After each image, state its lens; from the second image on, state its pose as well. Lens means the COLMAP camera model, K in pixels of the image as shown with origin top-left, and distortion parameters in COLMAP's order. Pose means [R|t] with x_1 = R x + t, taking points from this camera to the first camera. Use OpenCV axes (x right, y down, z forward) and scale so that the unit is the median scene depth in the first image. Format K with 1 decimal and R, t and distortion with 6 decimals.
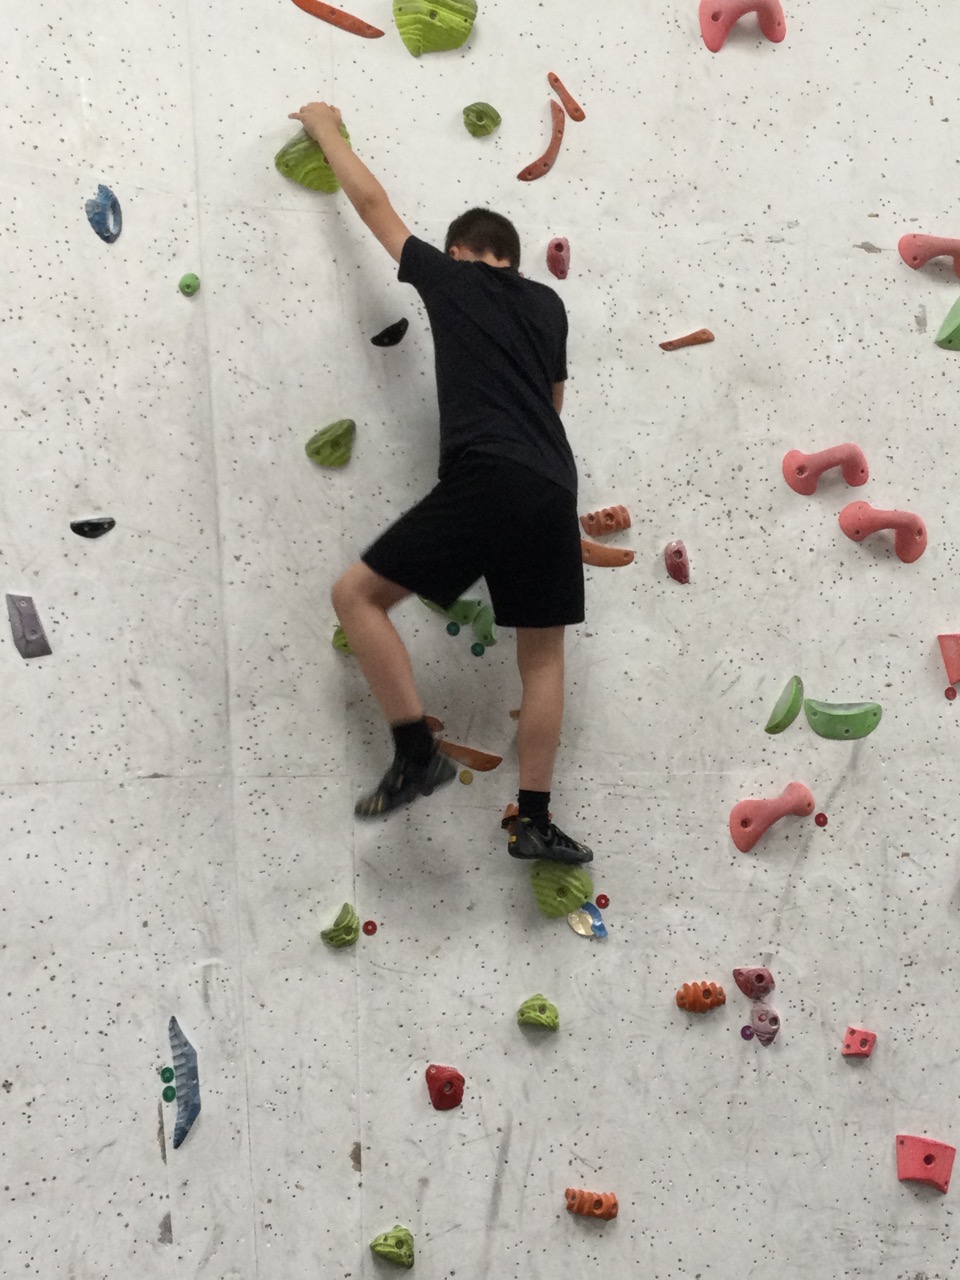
lens RADIAL K [[1898.0, 0, 481.7], [0, 1898.0, 635.7], [0, 0, 1]] dist [0.103752, 0.000000]
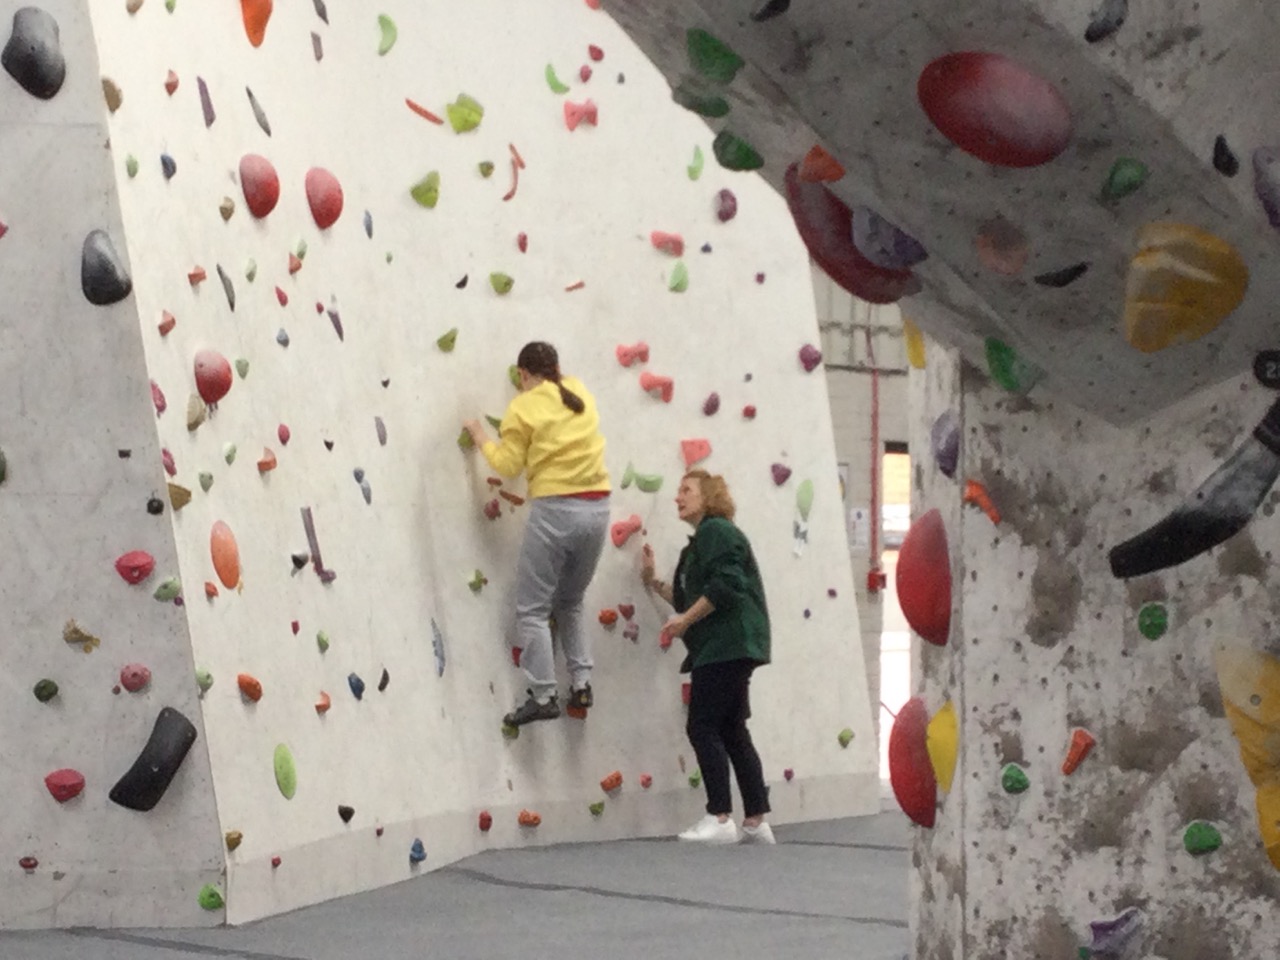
lens RADIAL K [[3325.1, 0, 640.5], [0, 3325.1, 479.8], [0, 0, 1]] dist [0.152020, 0.000000]
pose [[0.845168, 0.001704, 0.534498, -1.768507], [-0.004180, 0.999985, 0.003420, 0.031181], [-0.534484, -0.005125, 0.845163, -2.034703]]
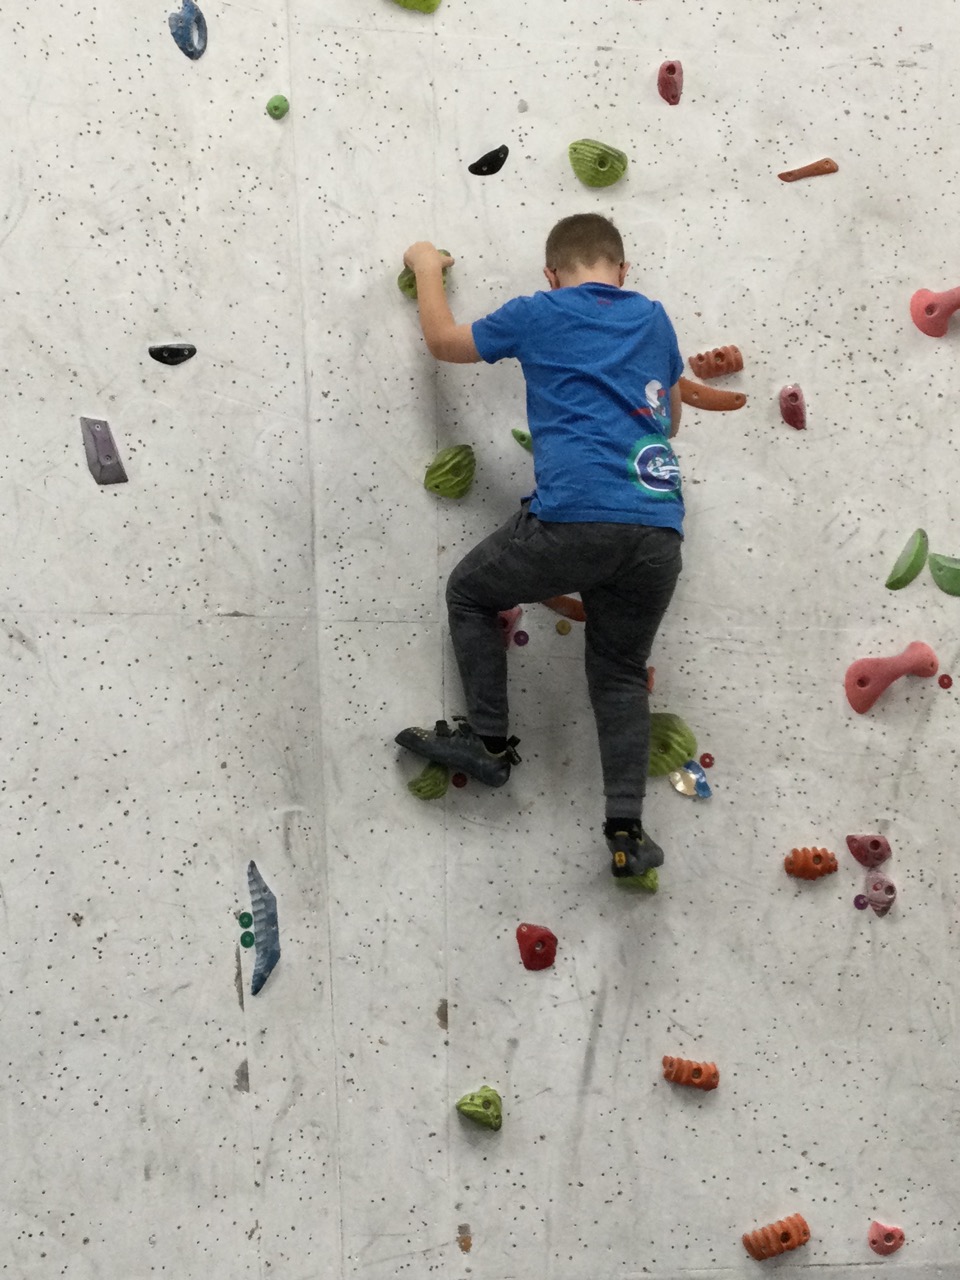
lens RADIAL K [[1898.0, 0, 481.1], [0, 1898.0, 641.2], [0, 0, 1]] dist [0.103752, 0.000000]
pose [[0.997070, 0.009246, -0.075933, 0.023114], [-0.007916, 0.999810, 0.017798, 0.065041], [0.076084, -0.017145, 0.996954, 0.051356]]
